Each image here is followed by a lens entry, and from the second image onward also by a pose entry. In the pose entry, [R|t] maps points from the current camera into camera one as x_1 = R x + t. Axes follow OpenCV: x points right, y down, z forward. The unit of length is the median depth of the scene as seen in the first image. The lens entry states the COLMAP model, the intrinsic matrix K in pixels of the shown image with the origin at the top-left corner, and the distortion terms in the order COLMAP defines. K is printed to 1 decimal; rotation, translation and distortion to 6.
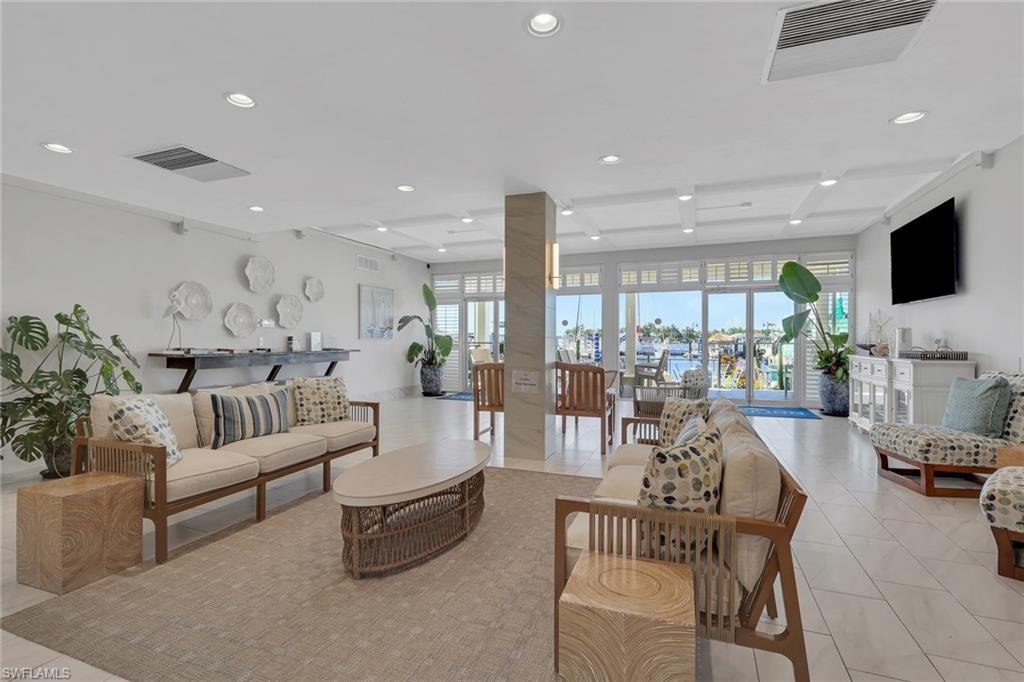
lens RADIAL K [[486.9, 0, 508.6], [0, 486.9, 343.3], [0, 0, 1]] dist [-0.000594, -0.000493]
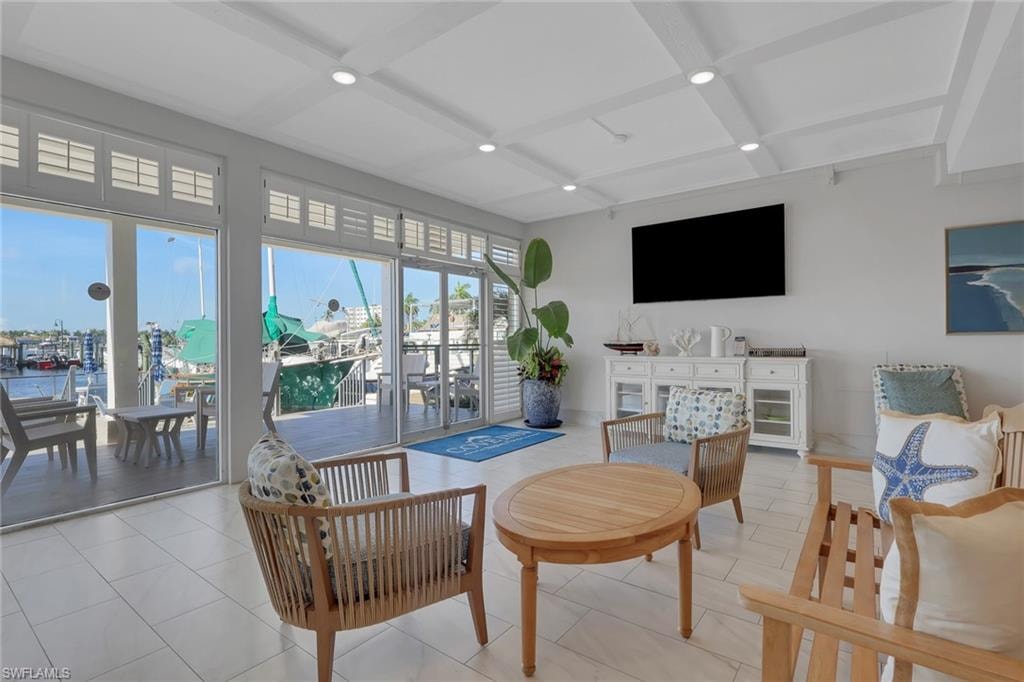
lens RADIAL K [[486.9, 0, 508.6], [0, 486.9, 343.3], [0, 0, 1]] dist [-0.000594, -0.000493]
pose [[0.273789, -0.001496, 0.961789, -0.200920], [0.013554, 0.999905, -0.002303, -0.000389], [-0.961694, 0.013667, 0.273784, 0.974547]]
